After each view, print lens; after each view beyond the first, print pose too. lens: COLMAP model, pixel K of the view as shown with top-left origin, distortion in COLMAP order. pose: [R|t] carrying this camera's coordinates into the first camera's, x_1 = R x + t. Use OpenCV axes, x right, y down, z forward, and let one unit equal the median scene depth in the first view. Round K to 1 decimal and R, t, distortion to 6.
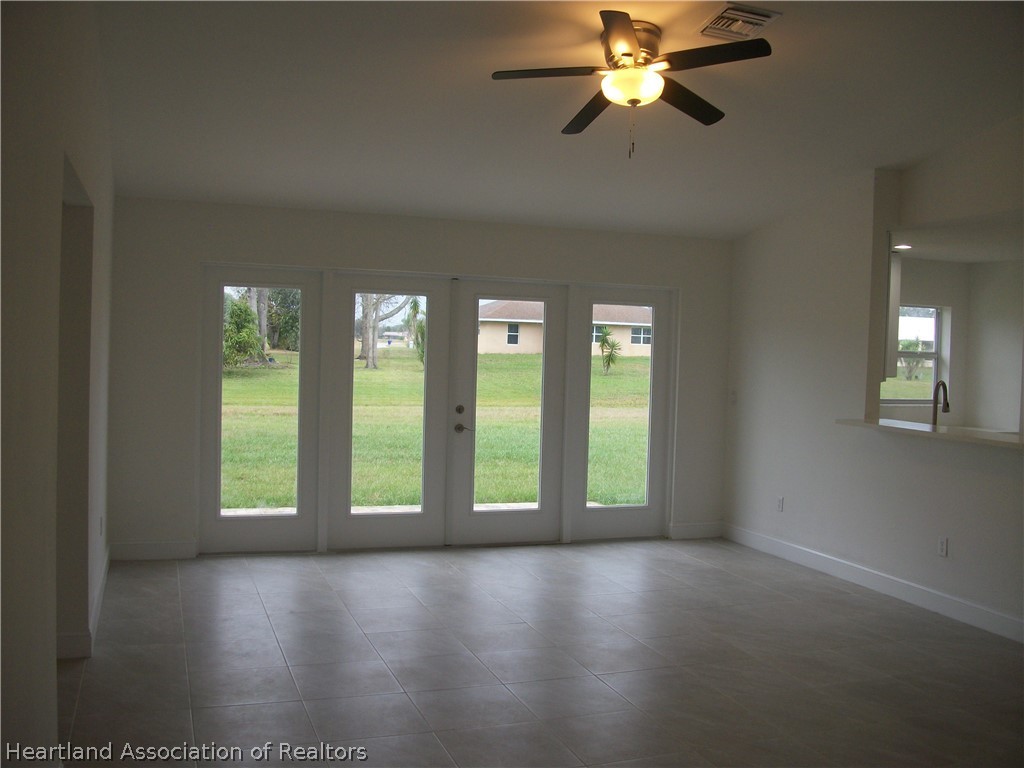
lens RADIAL K [[978.5, 0, 512.0], [0, 978.5, 384.0], [0, 0, 1]] dist [-0.139169, 0.042820]
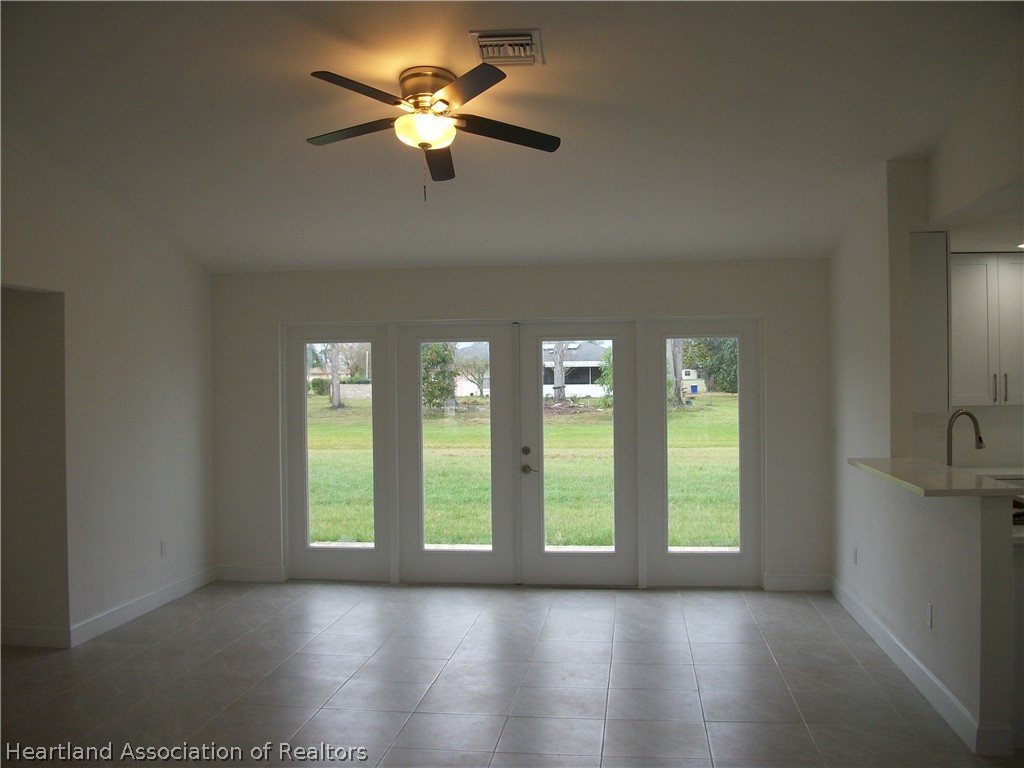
lens RADIAL K [[978.5, 0, 512.0], [0, 978.5, 384.0], [0, 0, 1]] dist [-0.139169, 0.042820]
pose [[0.883808, -0.039890, -0.466146, 0.408207], [0.019824, 0.998657, -0.047874, 0.004969], [0.467430, 0.033071, 0.883411, 0.090637]]
